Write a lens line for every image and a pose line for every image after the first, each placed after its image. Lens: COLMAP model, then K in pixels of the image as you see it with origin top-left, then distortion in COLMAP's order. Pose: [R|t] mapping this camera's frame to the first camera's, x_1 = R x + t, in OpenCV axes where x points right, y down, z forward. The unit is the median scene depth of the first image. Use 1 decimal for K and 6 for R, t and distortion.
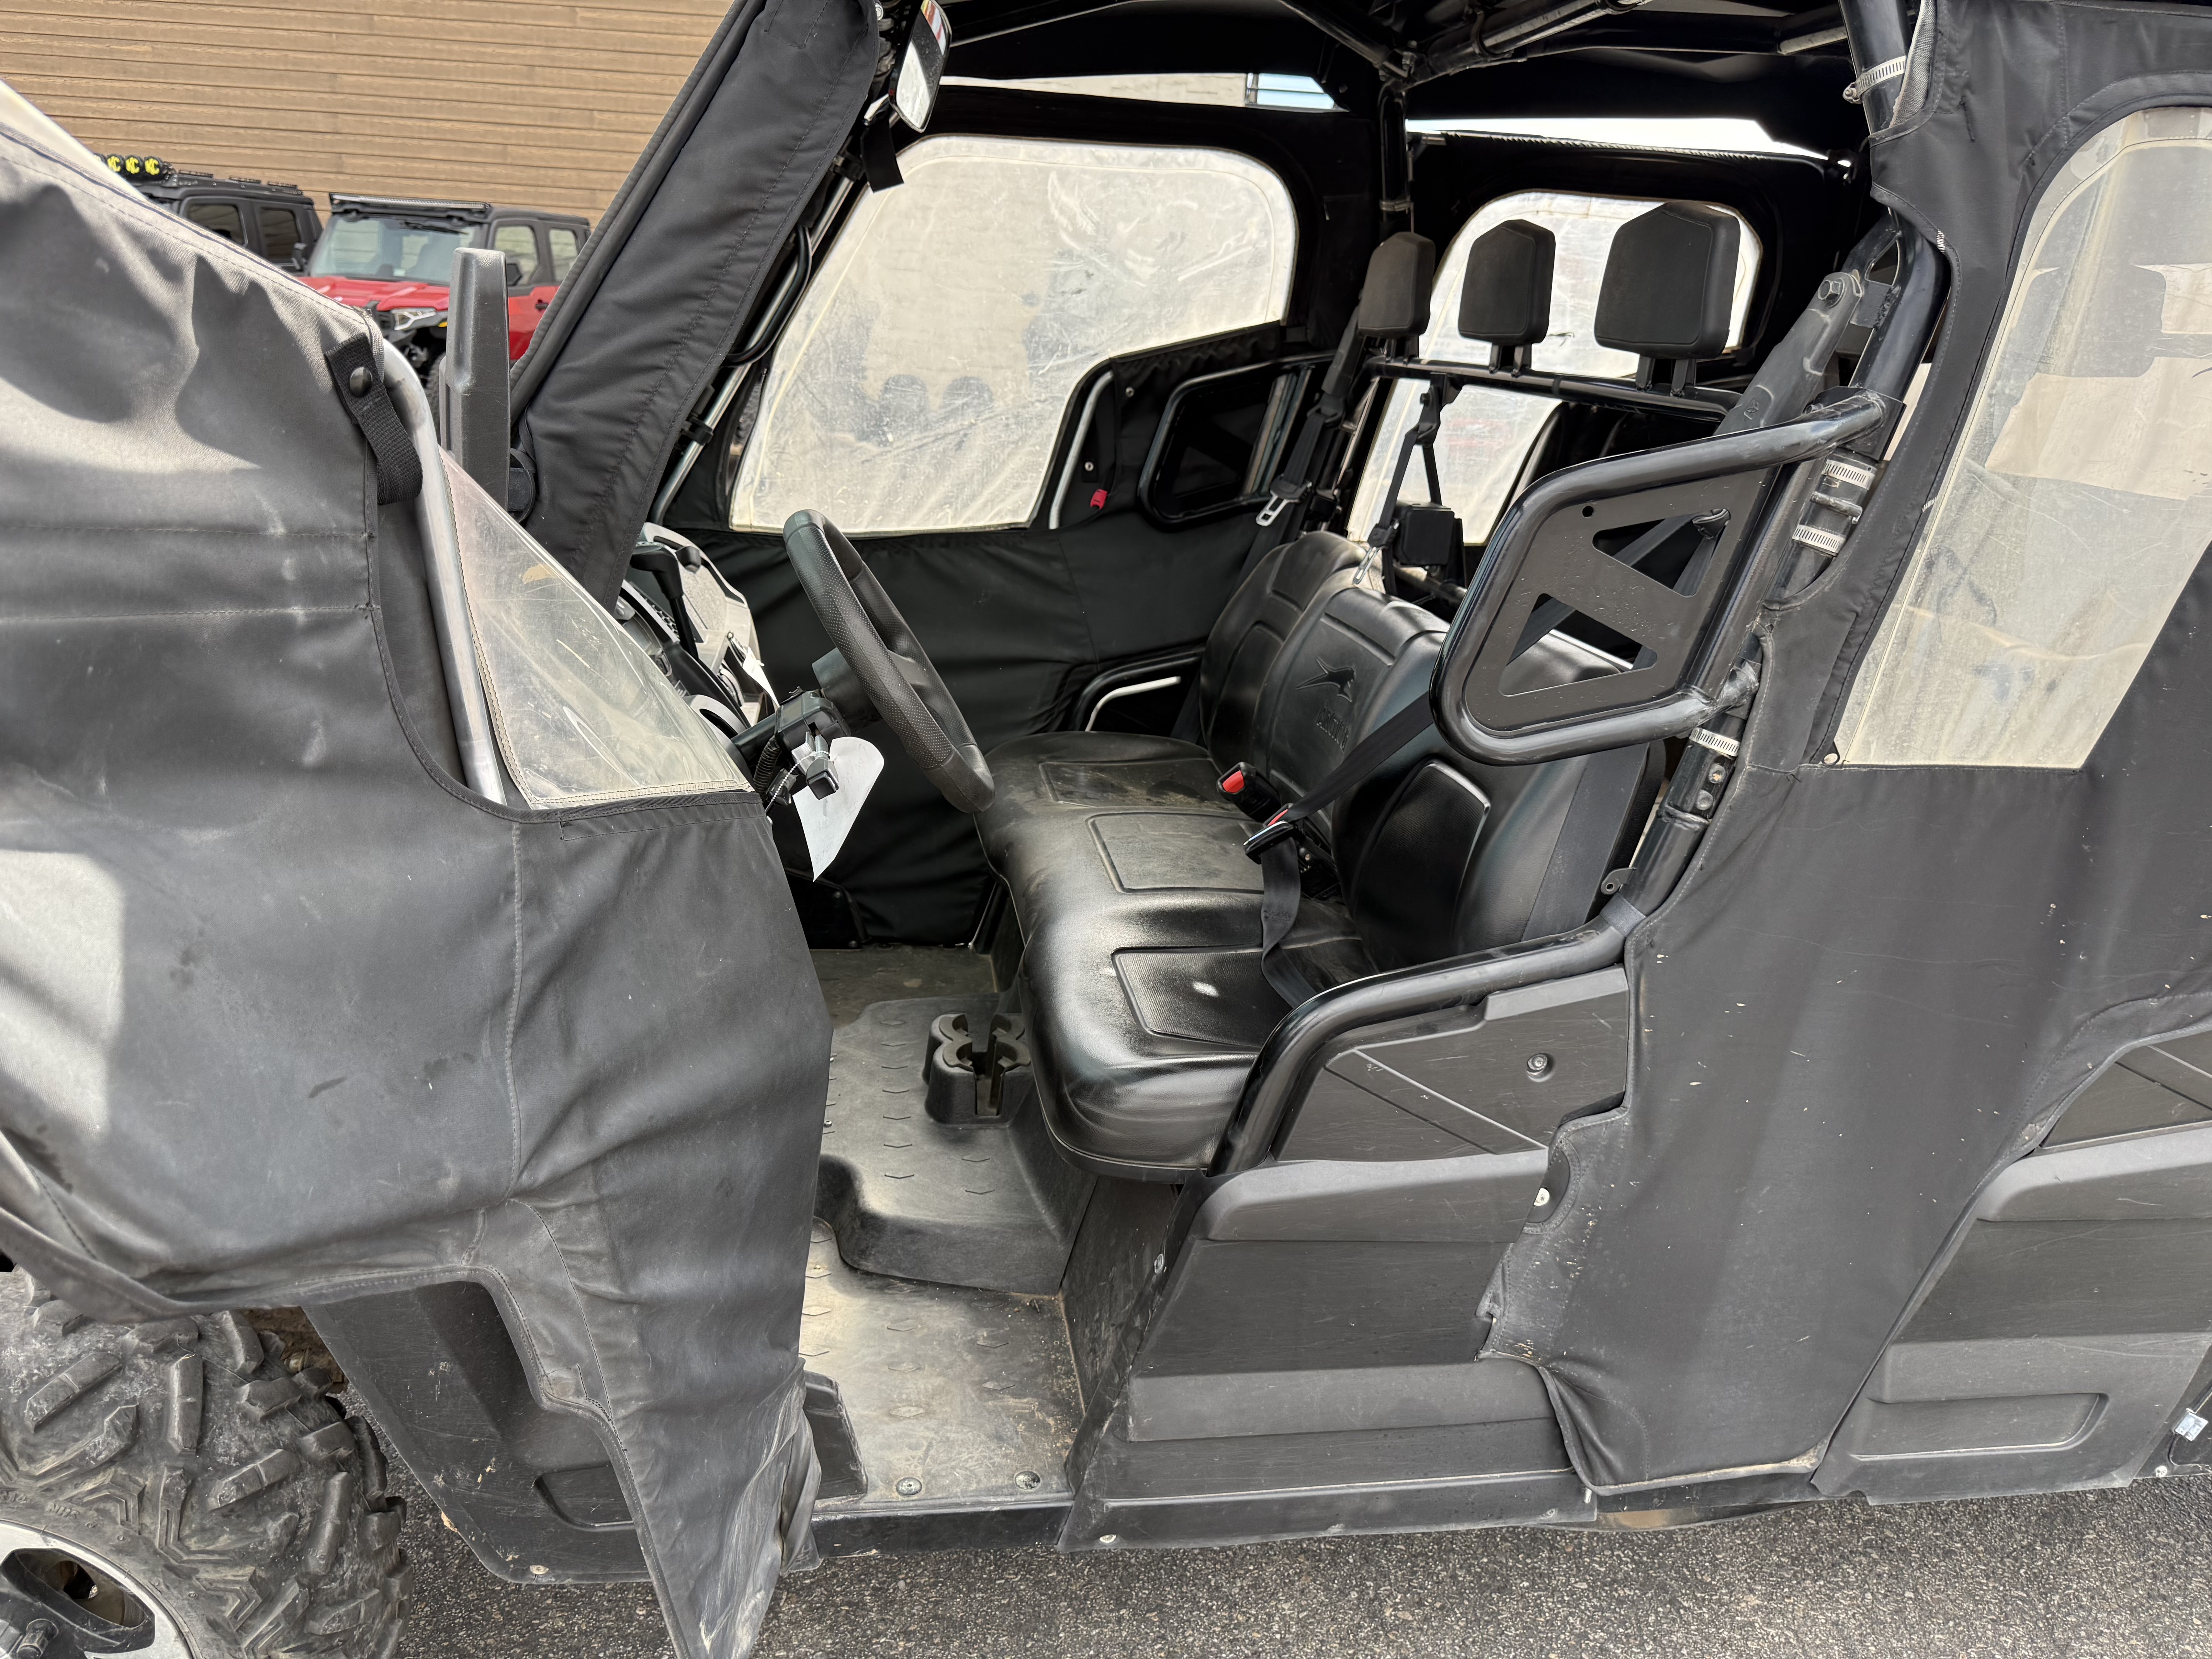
lens RADIAL K [[1577.5, 0, 1098.4], [0, 1577.5, 843.8], [0, 0, 1]] dist [0.036453, -0.048948]
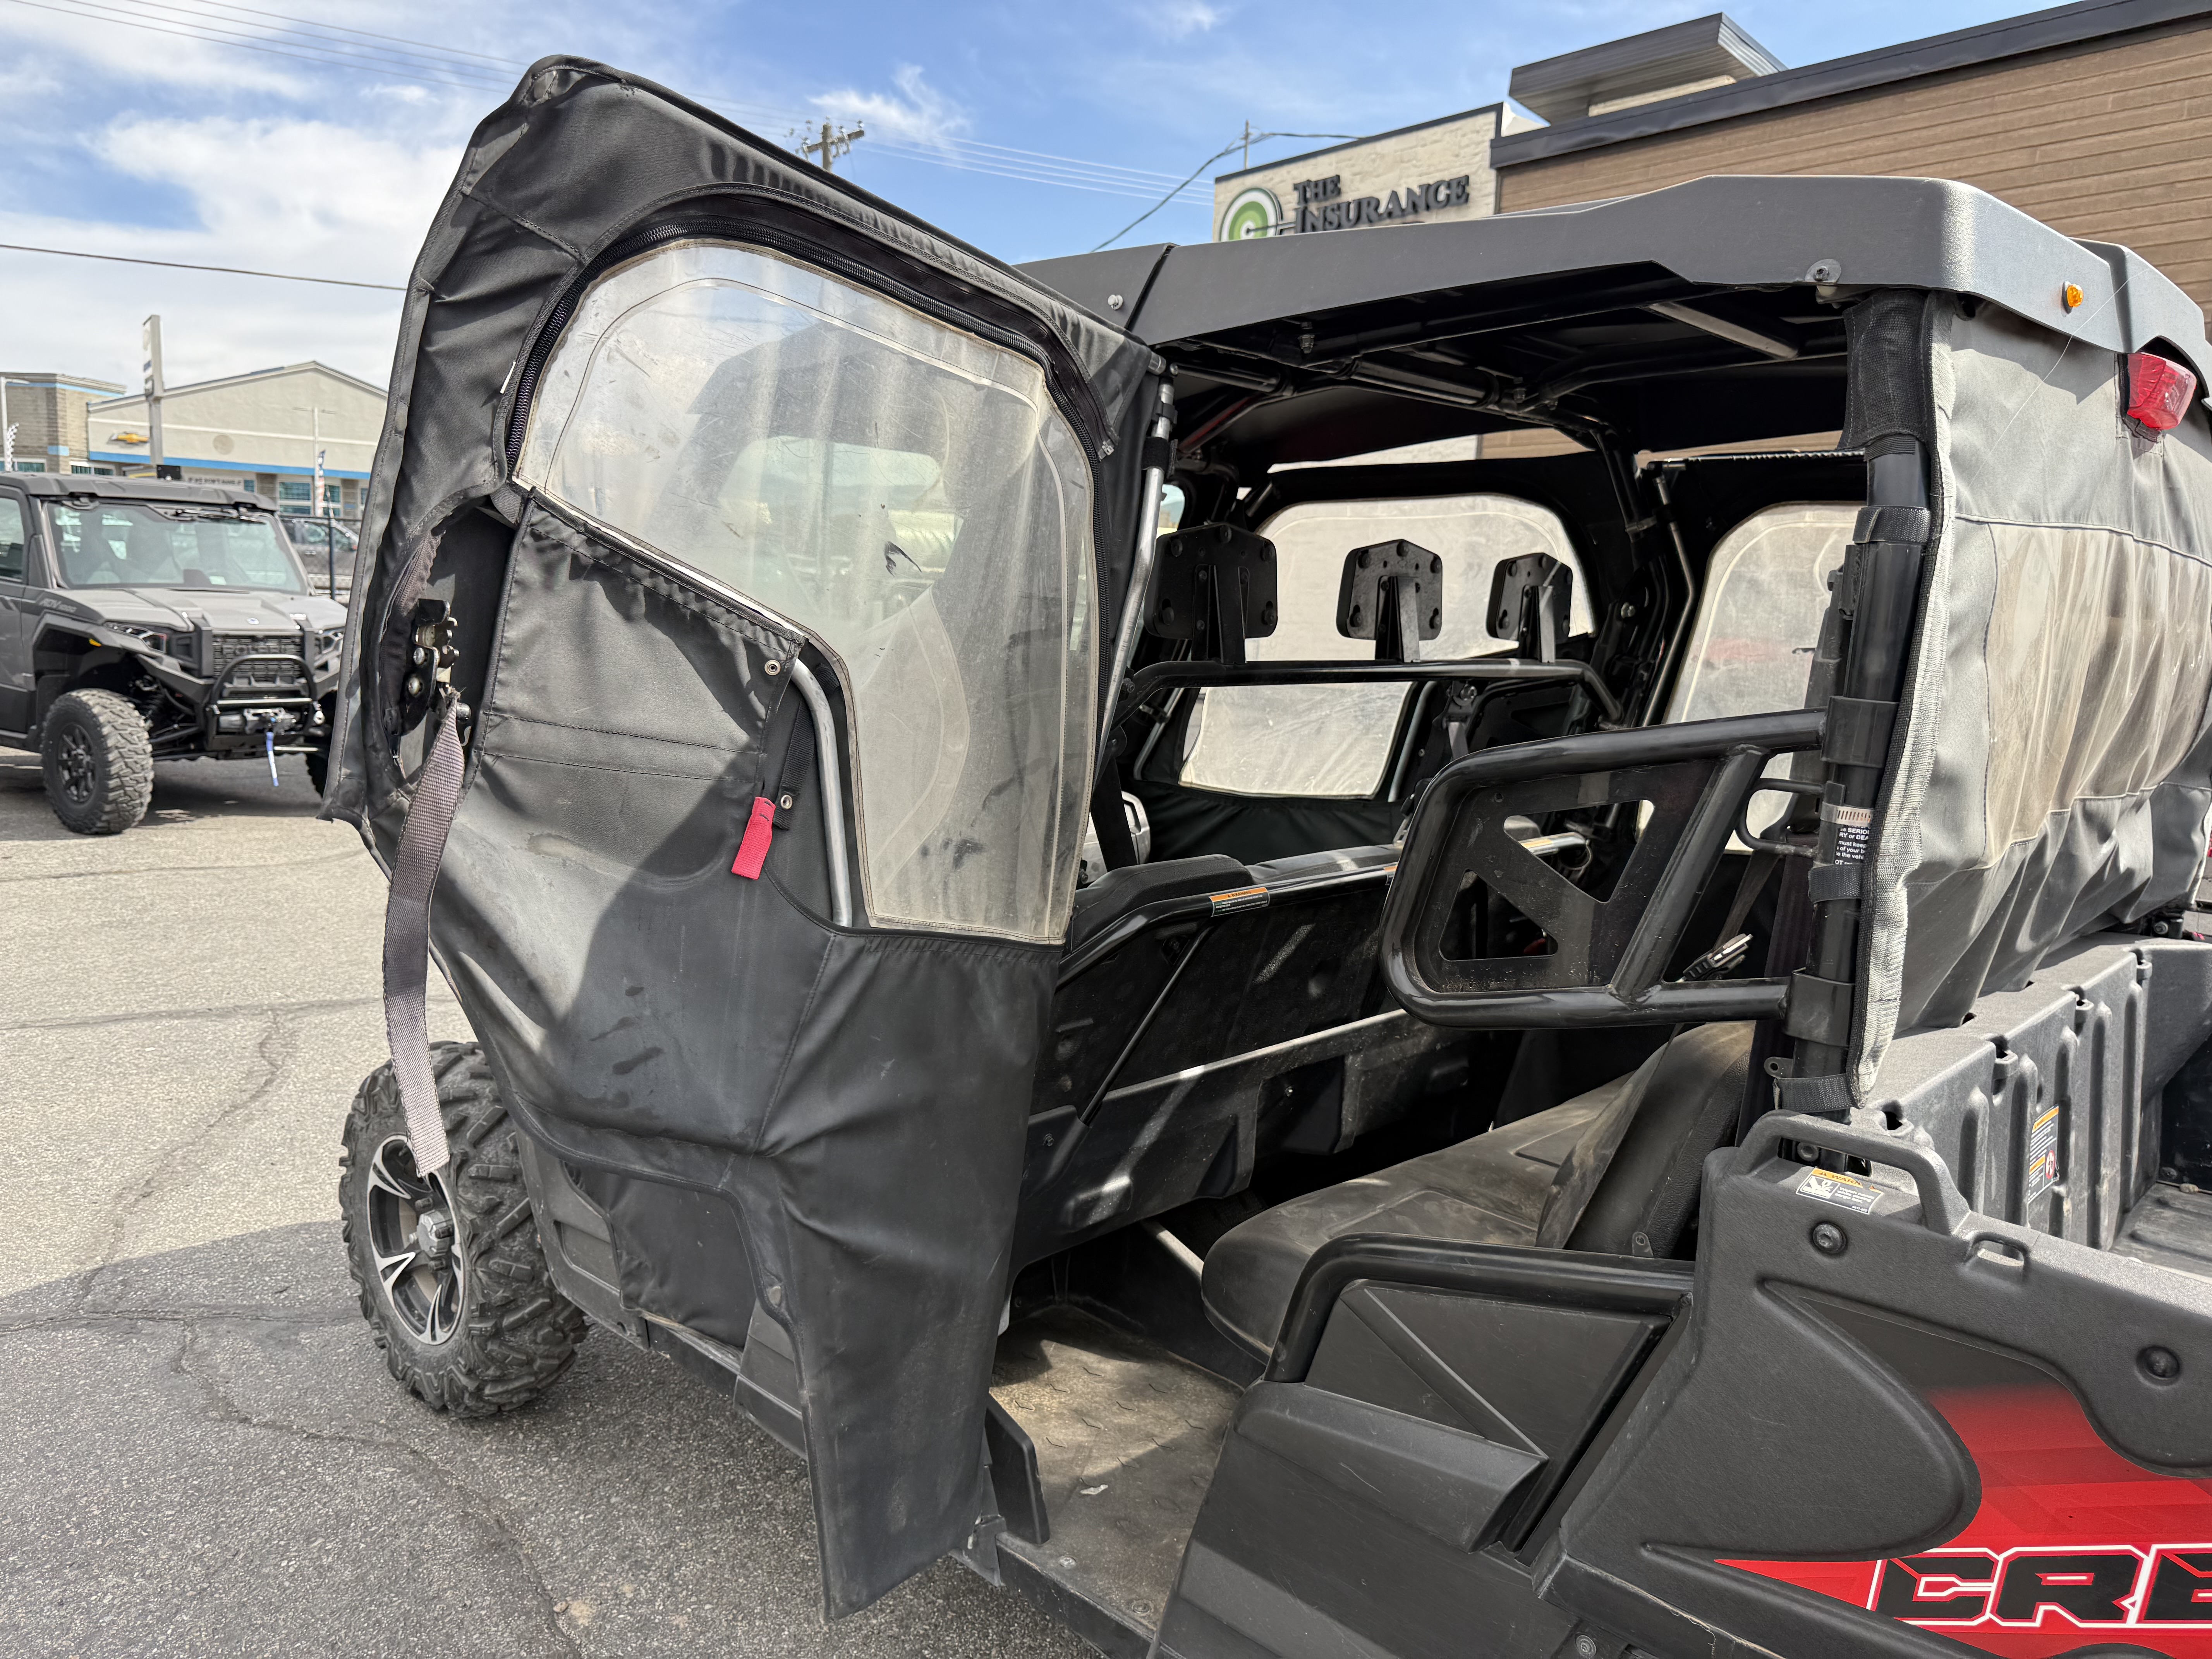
lens RADIAL K [[1560.2, 0, 1093.2], [0, 1560.2, 821.9], [0, 0, 1]] dist [0.022261, -0.031079]
pose [[0.614965, 0.077969, -0.784690, 0.812524], [-0.253018, 0.961995, -0.102704, -0.010019], [0.746860, 0.261700, 0.611321, 0.133832]]
